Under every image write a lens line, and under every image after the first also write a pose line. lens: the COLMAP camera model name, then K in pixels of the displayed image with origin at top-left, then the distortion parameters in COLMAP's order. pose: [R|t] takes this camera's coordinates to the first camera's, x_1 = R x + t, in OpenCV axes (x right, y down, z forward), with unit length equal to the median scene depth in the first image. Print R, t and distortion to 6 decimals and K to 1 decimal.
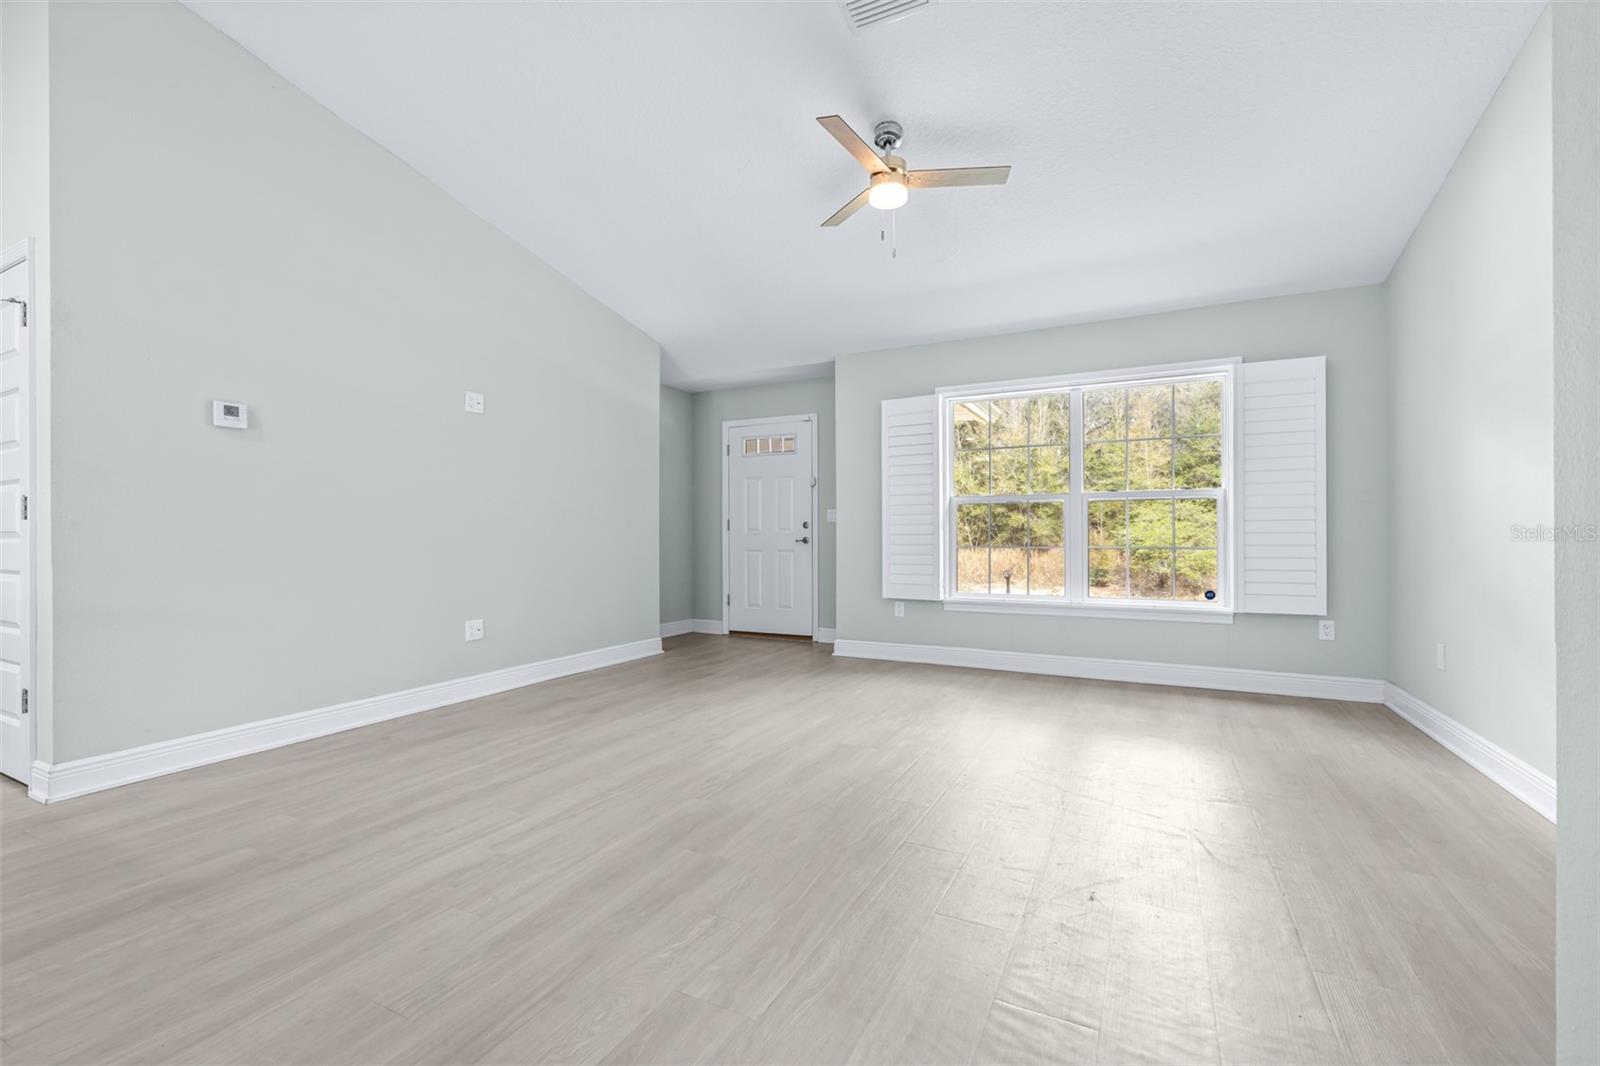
lens RADIAL K [[683.0, 0, 799.6], [0, 683.0, 536.5], [0, 0, 1]] dist [-0.000310, 0.000029]
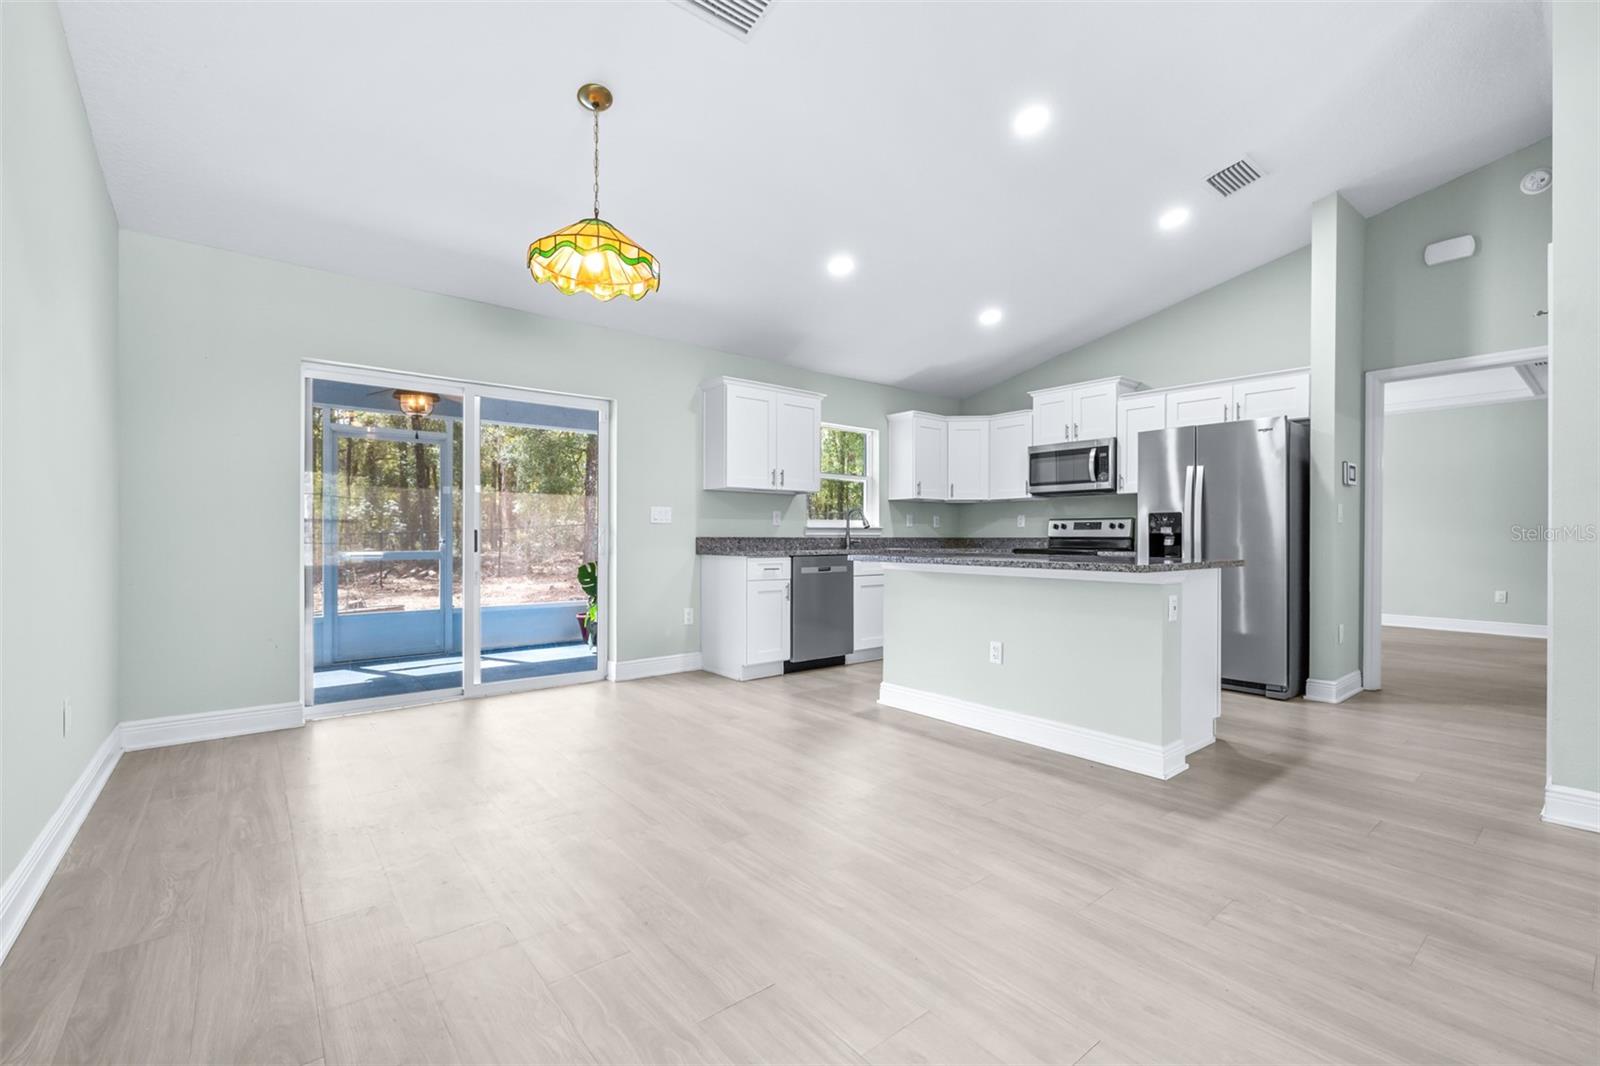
lens RADIAL K [[683.0, 0, 799.6], [0, 683.0, 536.5], [0, 0, 1]] dist [-0.000310, 0.000029]
pose [[-0.405727, 0.003698, -0.913987, 0.124302], [-0.000901, 0.999990, 0.004446, -0.010665], [0.913994, 0.002627, -0.405719, 0.231397]]
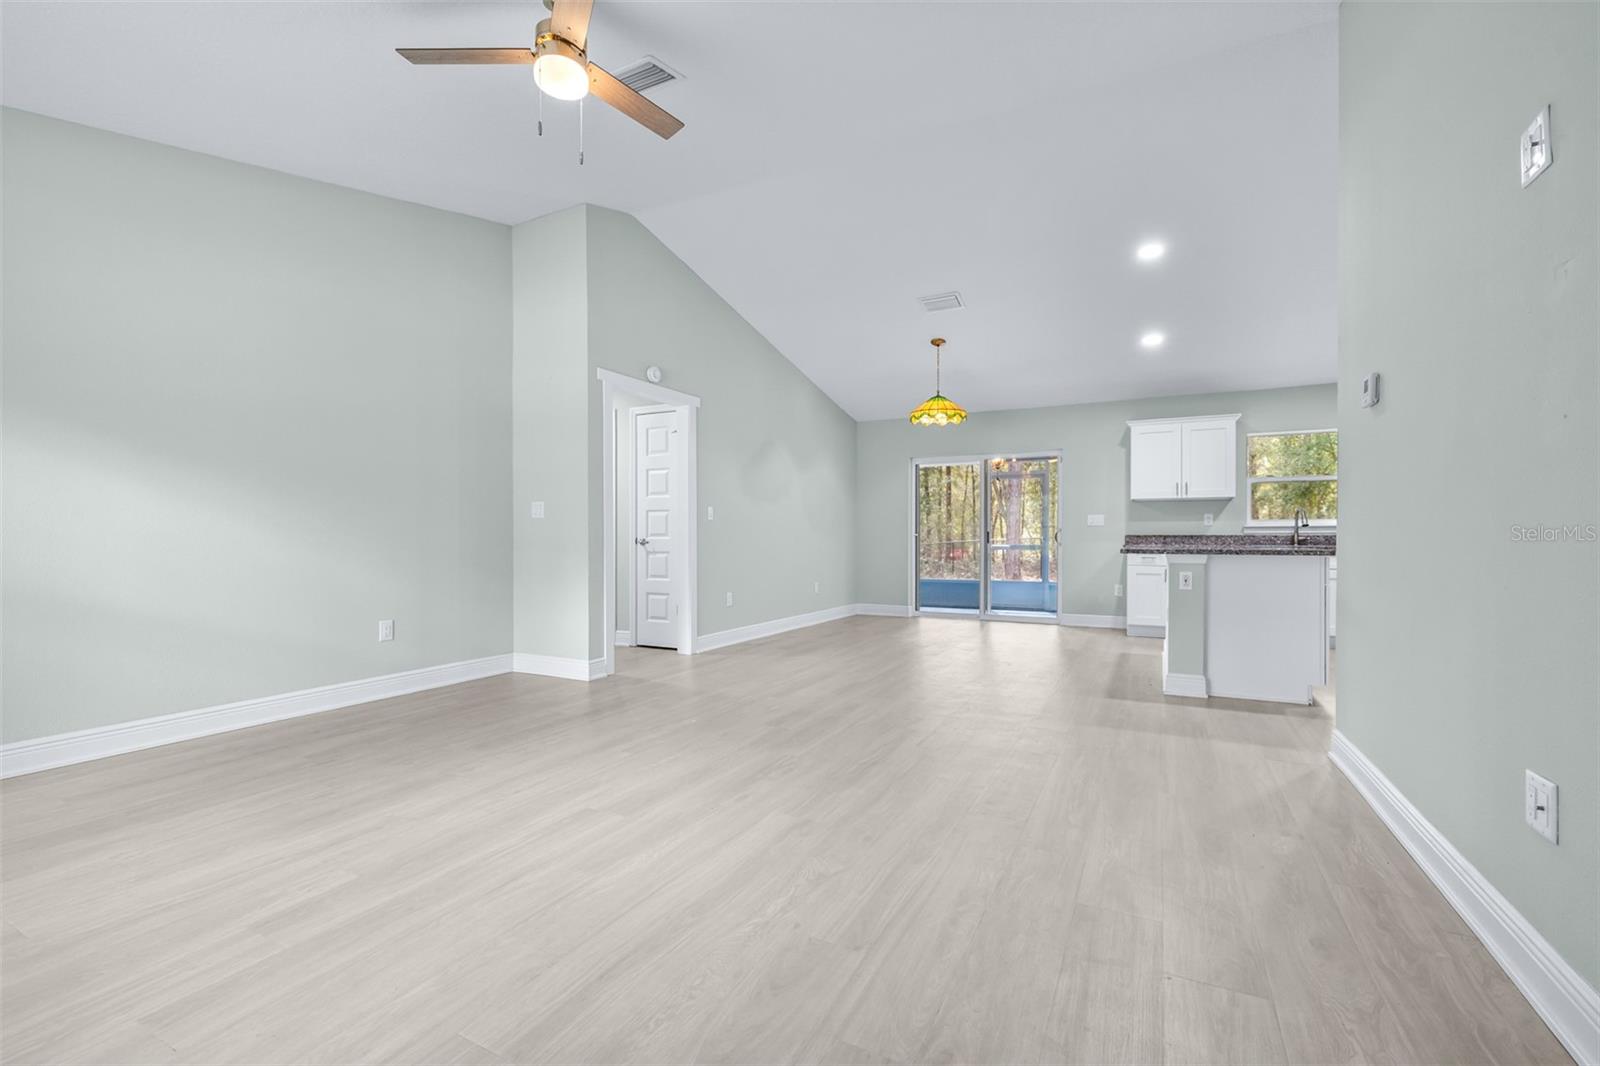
lens RADIAL K [[683.0, 0, 799.6], [0, 683.0, 536.5], [0, 0, 1]] dist [-0.000310, 0.000029]
pose [[-0.999933, 0.002084, 0.011381, -0.095165], [0.002055, 0.999995, -0.002487, 0.001383], [-0.011386, -0.002463, -0.999932, 1.222869]]
